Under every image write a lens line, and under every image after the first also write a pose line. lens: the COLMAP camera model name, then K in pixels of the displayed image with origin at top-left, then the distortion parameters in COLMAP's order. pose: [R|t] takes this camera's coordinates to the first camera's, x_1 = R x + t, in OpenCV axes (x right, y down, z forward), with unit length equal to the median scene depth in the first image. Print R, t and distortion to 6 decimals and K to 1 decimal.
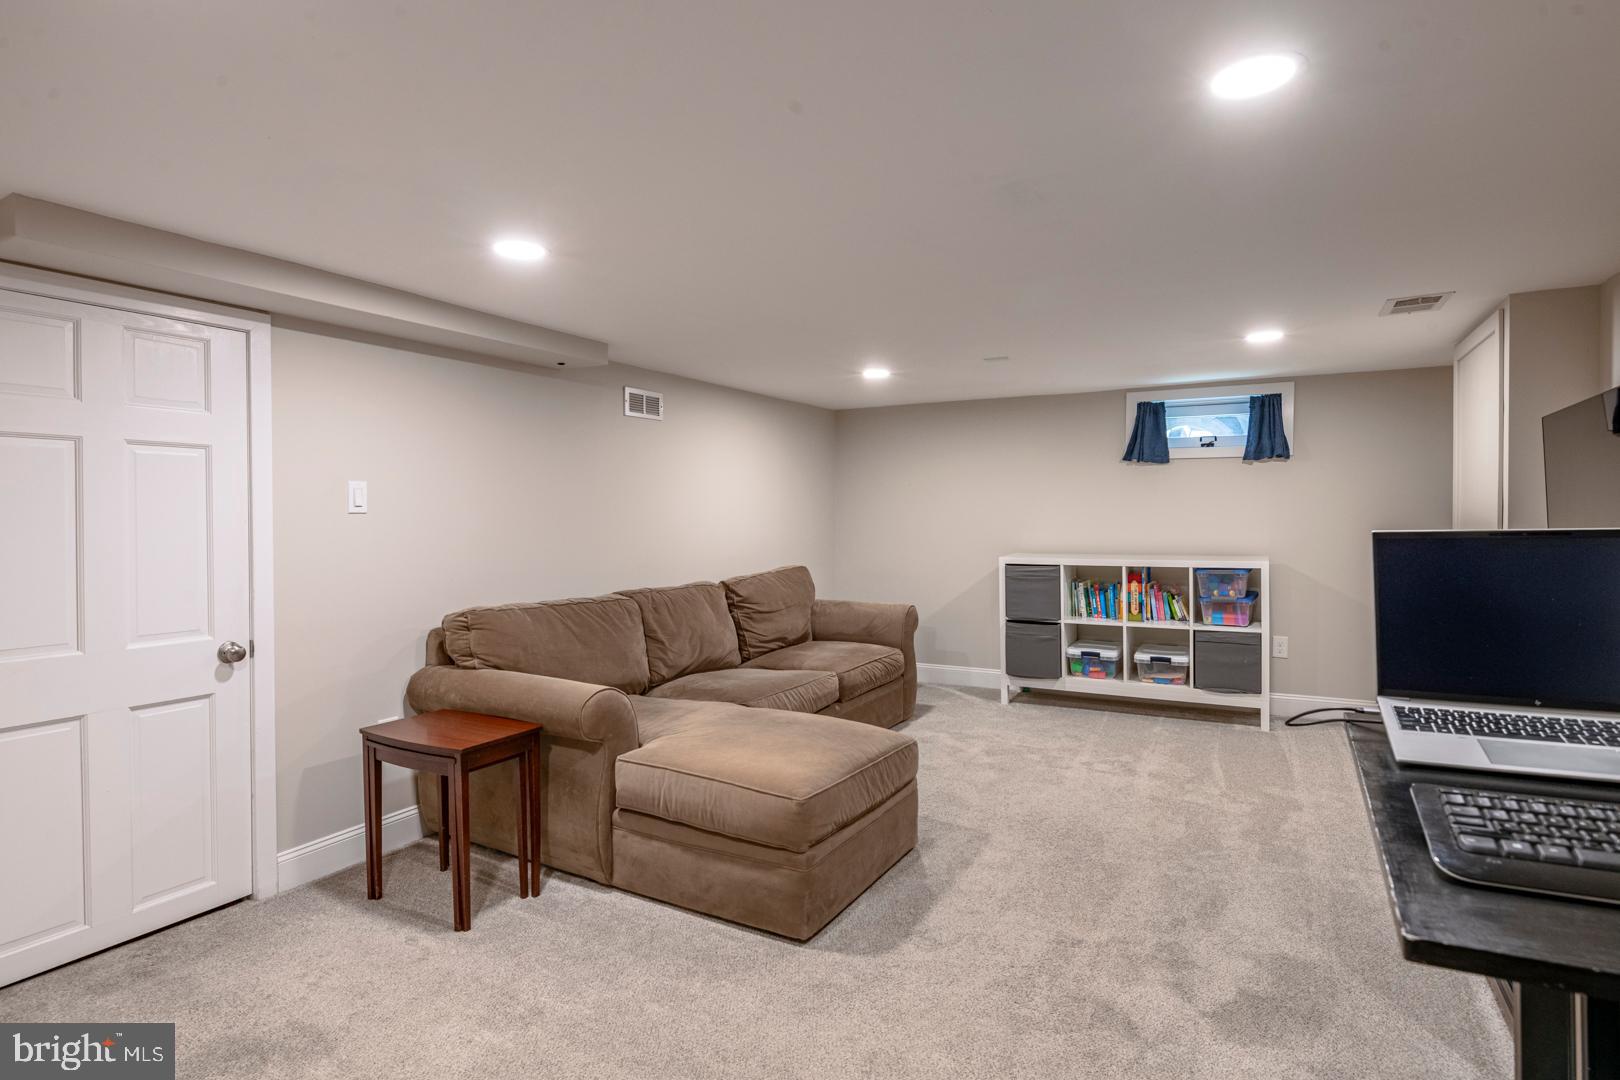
lens RADIAL K [[823.2, 0, 792.2], [0, 823.2, 526.8], [0, 0, 1]] dist [0.003138, -0.008159]
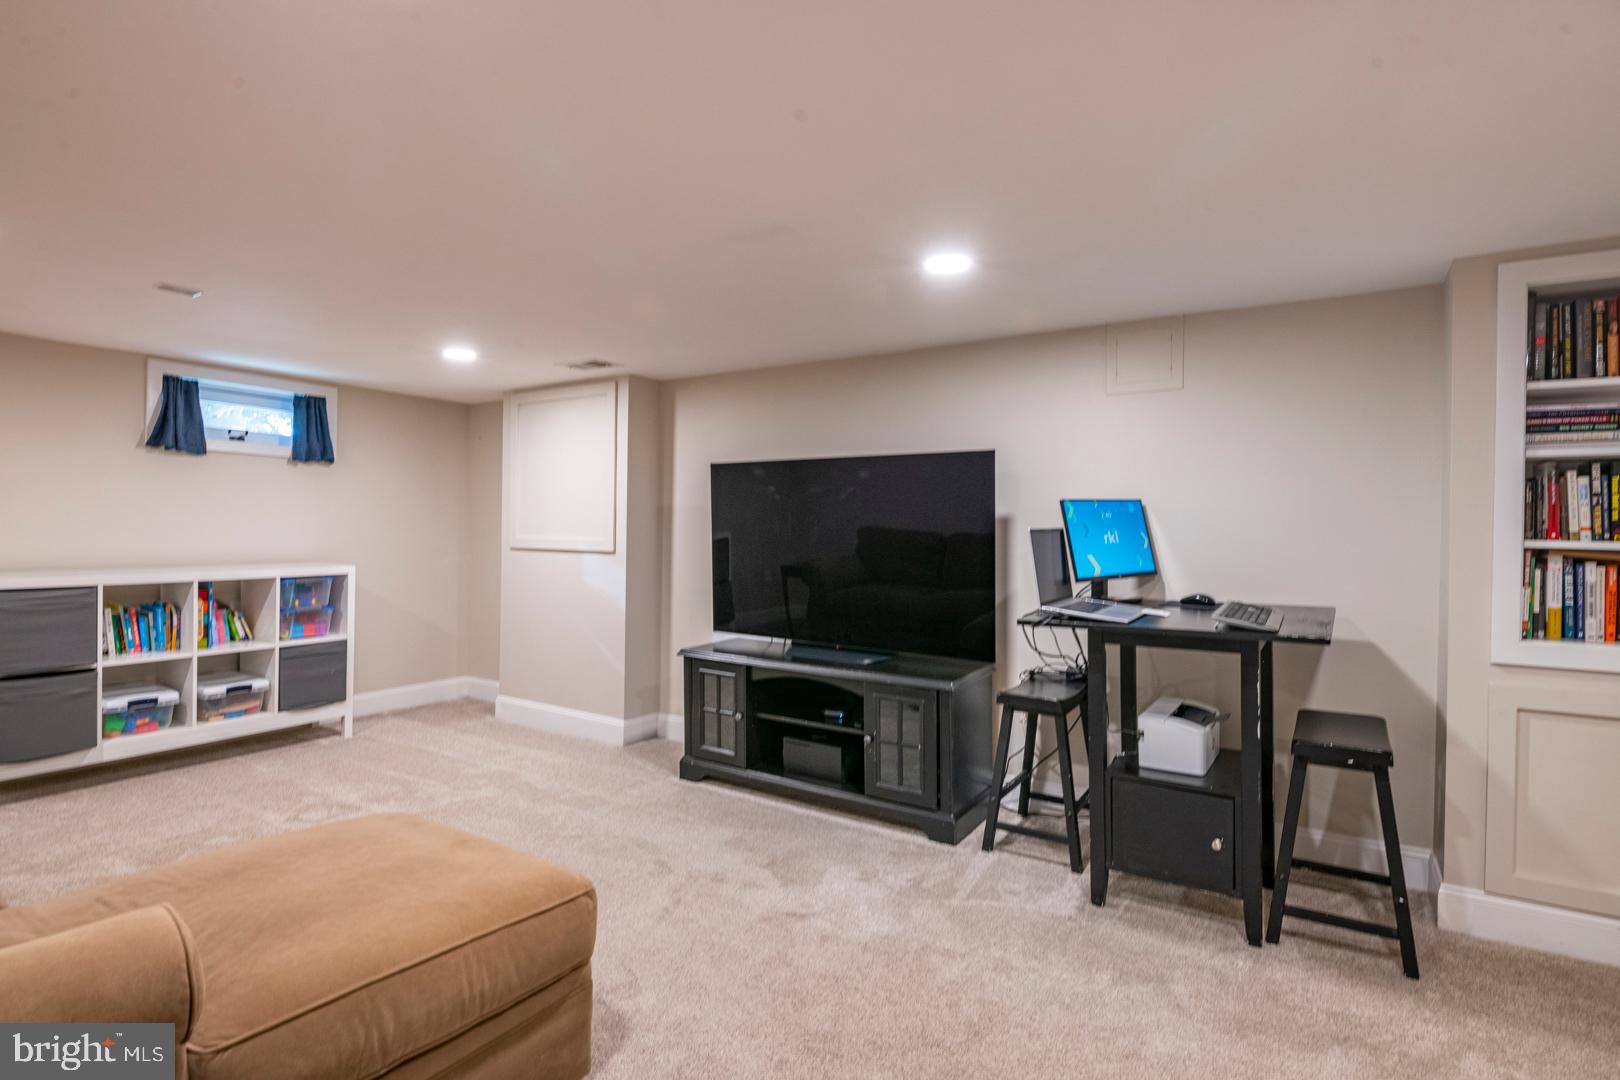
lens RADIAL K [[823.2, 0, 792.2], [0, 823.2, 526.8], [0, 0, 1]] dist [0.003138, -0.008159]
pose [[0.052661, 0.008138, 0.998579, -0.359602], [0.003263, 0.999960, -0.008321, 0.004102], [-0.998607, 0.003696, 0.052632, 0.380243]]
